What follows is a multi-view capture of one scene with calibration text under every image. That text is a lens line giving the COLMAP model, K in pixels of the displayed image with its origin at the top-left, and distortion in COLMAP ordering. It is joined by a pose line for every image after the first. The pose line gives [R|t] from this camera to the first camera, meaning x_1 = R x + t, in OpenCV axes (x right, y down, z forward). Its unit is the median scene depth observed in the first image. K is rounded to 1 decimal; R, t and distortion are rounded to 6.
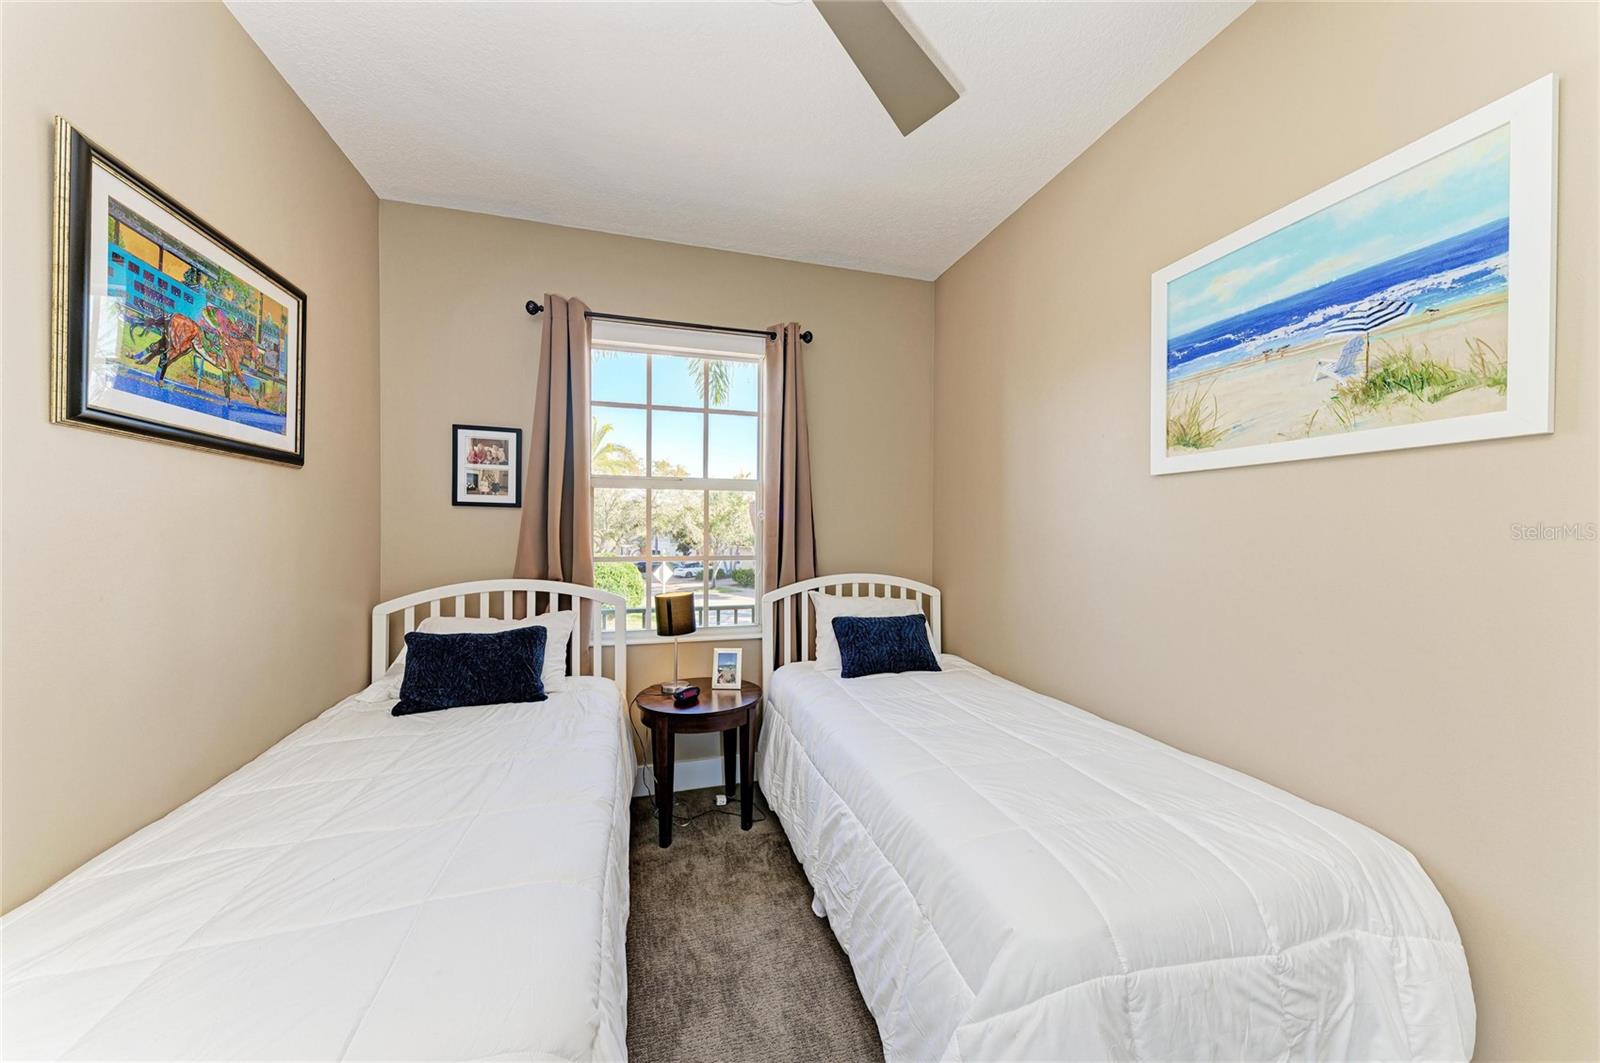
lens RADIAL K [[552.8, 0, 799.5], [0, 552.8, 534.7], [0, 0, 1]] dist [0.023179, -0.006994]
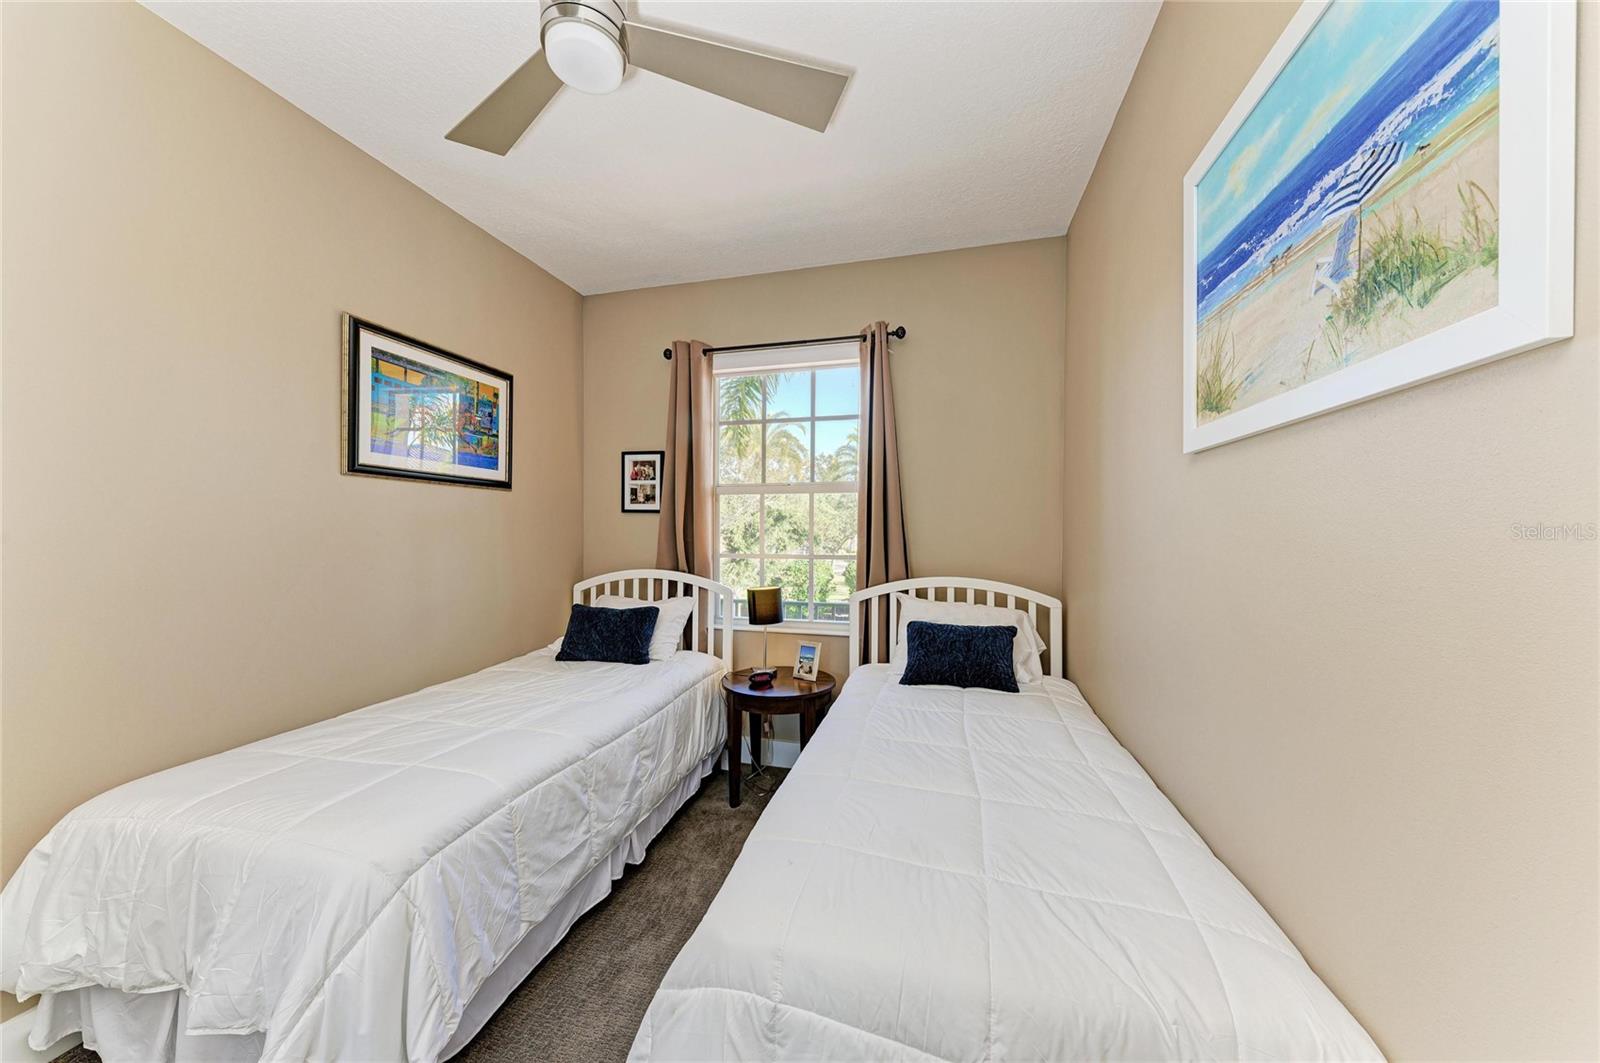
lens RADIAL K [[552.8, 0, 799.5], [0, 552.8, 534.7], [0, 0, 1]] dist [0.023179, -0.006994]
pose [[0.854976, 0.001594, -0.518665, 0.441248], [-0.002323, 0.999997, -0.000756, 0.000566], [0.518662, 0.001851, 0.854977, 0.087949]]
